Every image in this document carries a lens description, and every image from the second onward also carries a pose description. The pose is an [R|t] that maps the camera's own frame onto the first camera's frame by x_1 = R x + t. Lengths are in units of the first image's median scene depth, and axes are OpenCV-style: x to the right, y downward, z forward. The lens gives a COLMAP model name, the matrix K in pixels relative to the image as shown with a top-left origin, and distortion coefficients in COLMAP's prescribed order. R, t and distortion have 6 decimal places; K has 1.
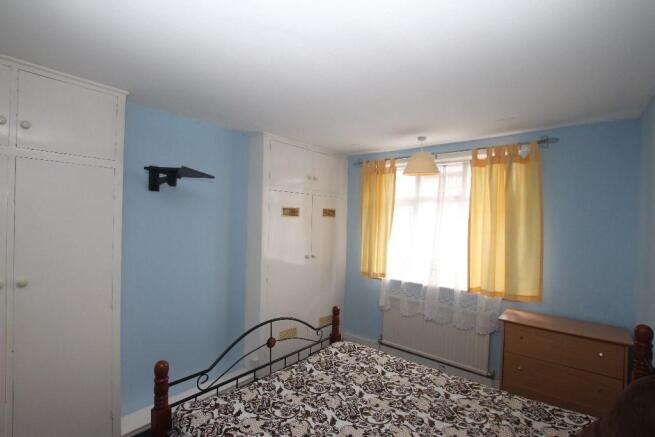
lens RADIAL K [[306.7, 0, 327.5], [0, 306.7, 218.5], [0, 0, 1]] dist [-0.029125, 0.000285]
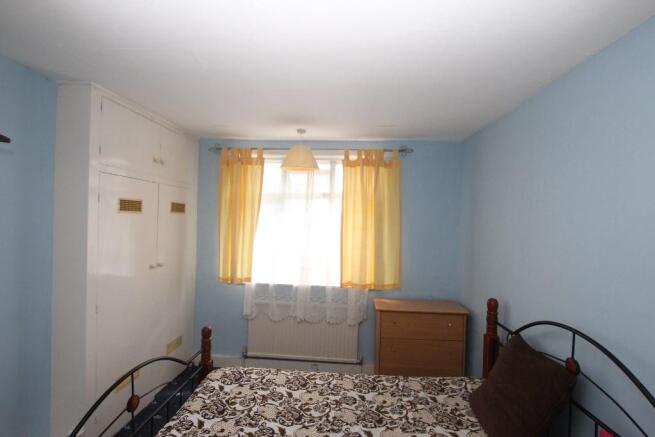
lens RADIAL K [[306.7, 0, 327.5], [0, 306.7, 218.5], [0, 0, 1]] dist [-0.029125, 0.000285]
pose [[0.805393, -0.000678, 0.592741, -0.183357], [-0.008898, 0.999873, 0.013234, -0.005664], [-0.592675, -0.015932, 0.805284, 0.185108]]
